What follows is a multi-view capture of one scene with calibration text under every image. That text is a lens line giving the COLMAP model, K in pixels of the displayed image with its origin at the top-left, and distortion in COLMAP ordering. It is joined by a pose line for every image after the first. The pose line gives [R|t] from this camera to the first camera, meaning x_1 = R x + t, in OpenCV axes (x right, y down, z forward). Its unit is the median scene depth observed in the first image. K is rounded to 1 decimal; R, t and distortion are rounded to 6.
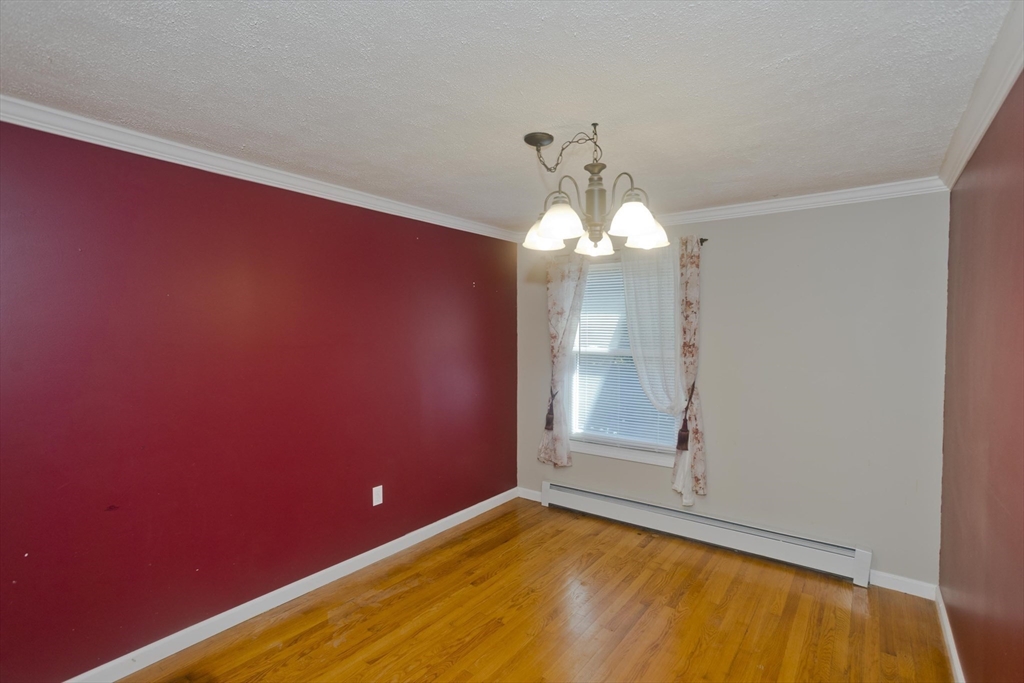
lens RADIAL K [[485.7, 0, 512.0], [0, 485.7, 341.5], [0, 0, 1]] dist [-0.044608, 0.027263]
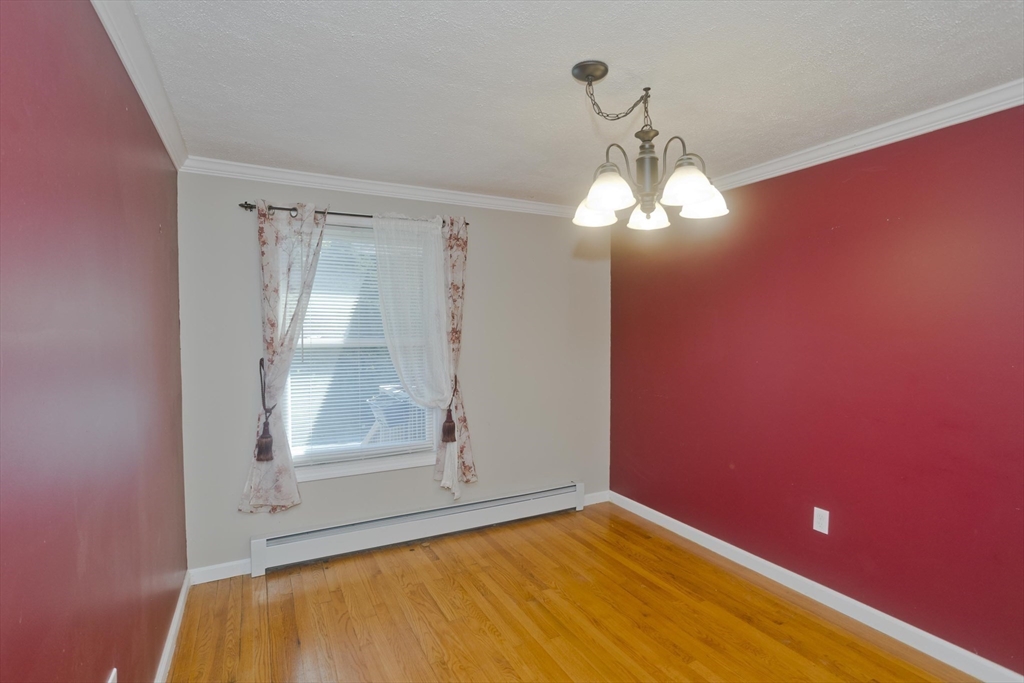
lens RADIAL K [[500.8, 0, 512.0], [0, 500.8, 341.5], [0, 0, 1]] dist [-0.050598, 0.029980]
pose [[0.436414, -0.029318, 0.899268, -0.478188], [0.025005, 0.999478, 0.020450, 0.010679], [-0.899398, 0.013562, 0.436919, 0.468236]]
